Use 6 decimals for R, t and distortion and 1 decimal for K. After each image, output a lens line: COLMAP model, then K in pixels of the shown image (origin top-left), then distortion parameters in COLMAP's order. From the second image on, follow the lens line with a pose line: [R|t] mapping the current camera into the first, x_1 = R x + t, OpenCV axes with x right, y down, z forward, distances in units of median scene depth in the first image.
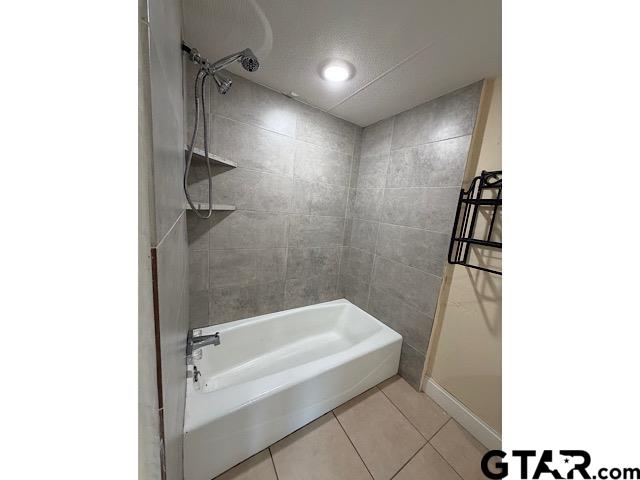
lens RADIAL K [[193.5, 0, 320.0], [0, 193.5, 240.0], [0, 0, 1]] dist [-0.000272, 0.000014]
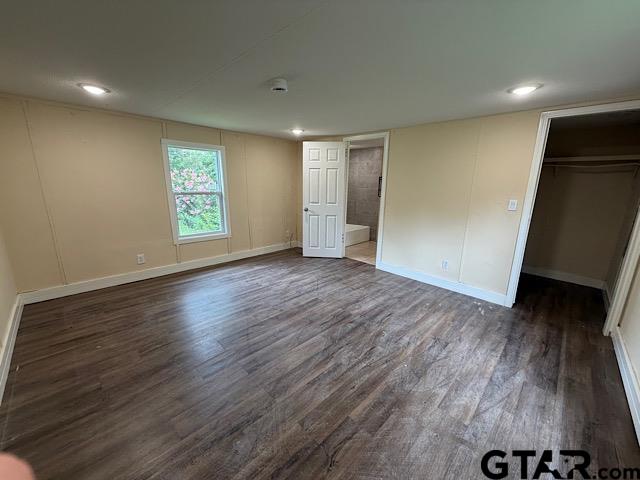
lens RADIAL K [[253.3, 0, 320.0], [0, 253.3, 240.0], [0, 0, 1]] dist [0.000412, 0.000076]
pose [[0.967079, -0.132492, 0.217267, -1.156325], [0.116349, 0.989518, 0.085540, 0.288355], [-0.226323, -0.057445, 0.972357, -2.558777]]
